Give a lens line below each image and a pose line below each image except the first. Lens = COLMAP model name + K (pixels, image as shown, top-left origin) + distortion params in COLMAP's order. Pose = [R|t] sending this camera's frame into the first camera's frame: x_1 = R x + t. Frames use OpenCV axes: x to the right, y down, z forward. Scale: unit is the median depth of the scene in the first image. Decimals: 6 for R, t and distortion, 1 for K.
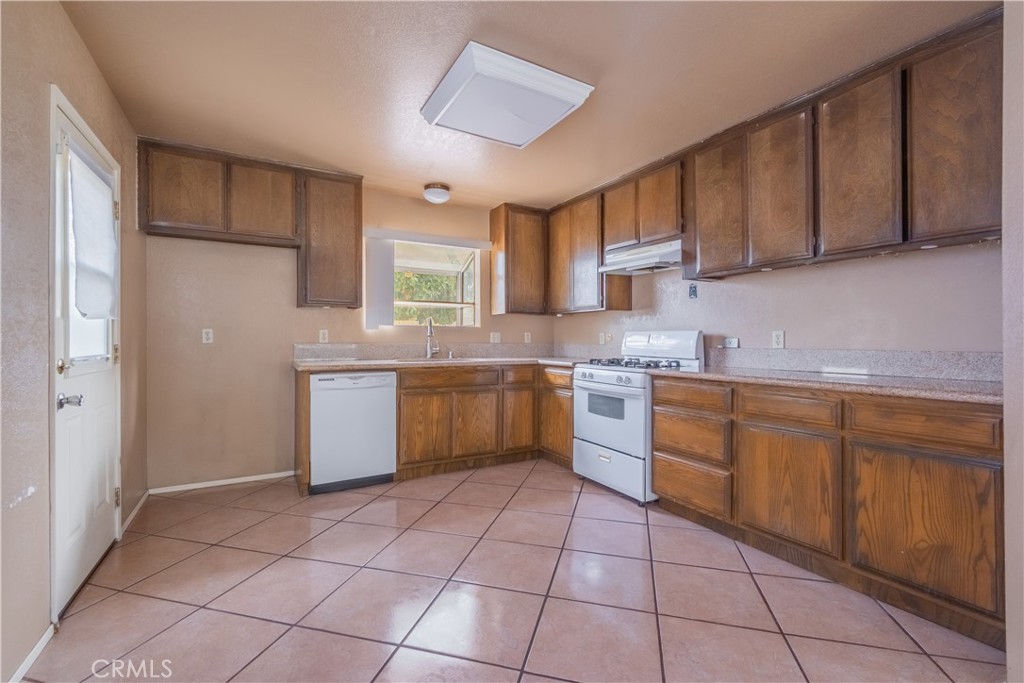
lens RADIAL K [[445.3, 0, 510.6], [0, 445.3, 337.8], [0, 0, 1]] dist [-0.002167, -0.000169]
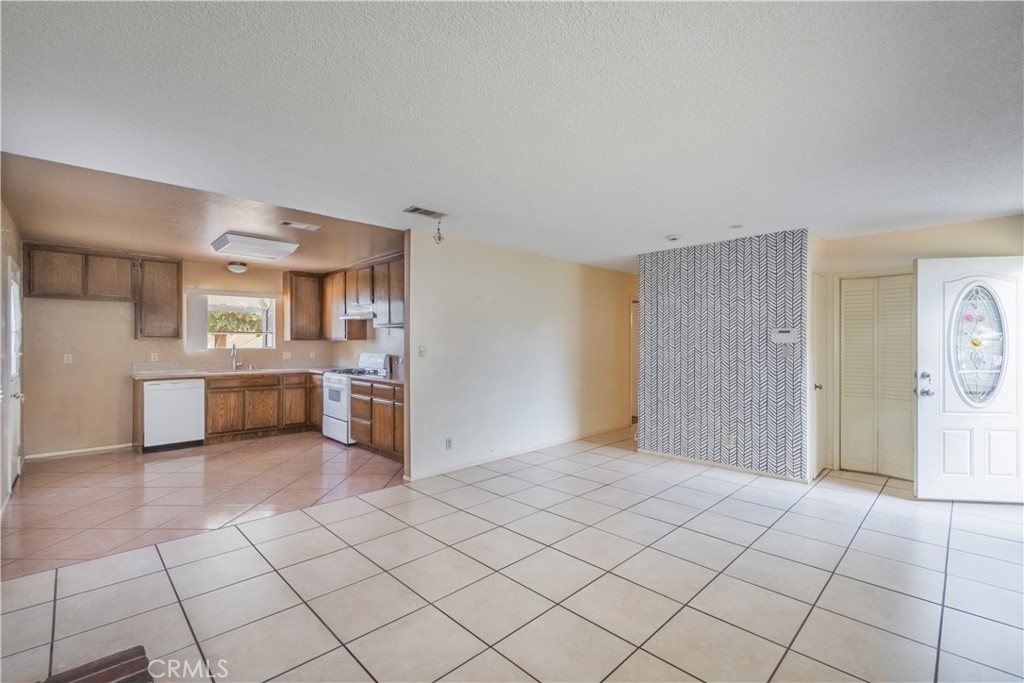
lens RADIAL K [[453.8, 0, 515.6], [0, 453.8, 340.5], [0, 0, 1]] dist [-0.000680, -0.000093]
pose [[0.966643, 0.001440, 0.256123, 0.412442], [-0.001802, 0.999998, 0.001179, -0.068410], [-0.256121, -0.001601, 0.966643, -0.896600]]
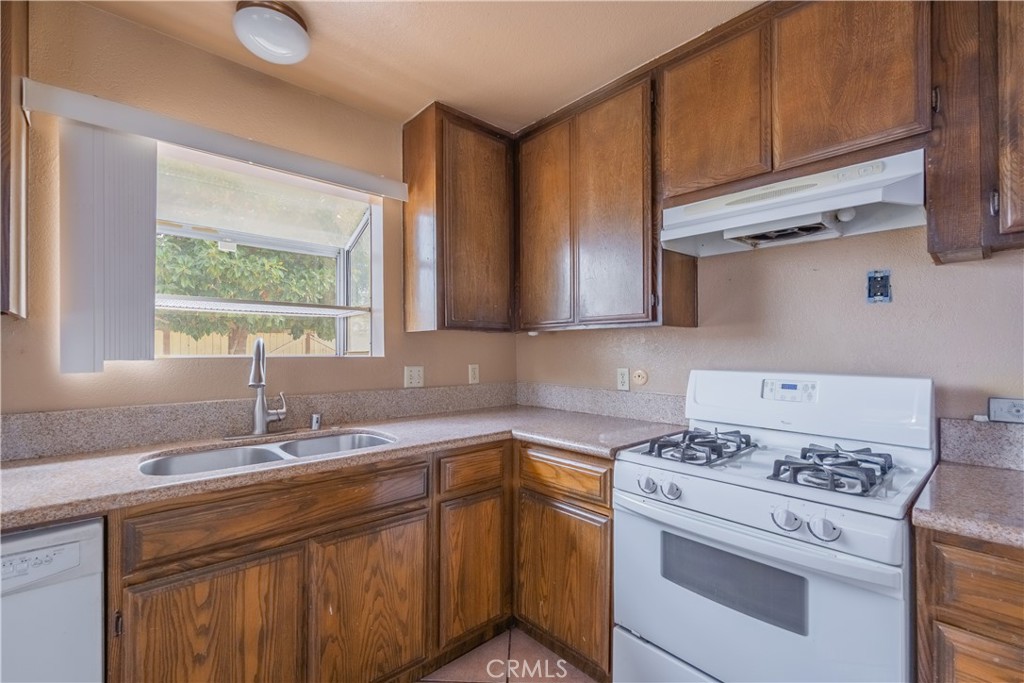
lens RADIAL K [[447.9, 0, 508.7], [0, 447.9, 348.4], [0, 0, 1]] dist [0.000876, 0.000082]
pose [[0.977291, -0.000459, 0.211901, -0.046725], [0.000823, 0.999998, -0.001627, -0.039953], [-0.211900, 0.001764, 0.977290, 0.602884]]
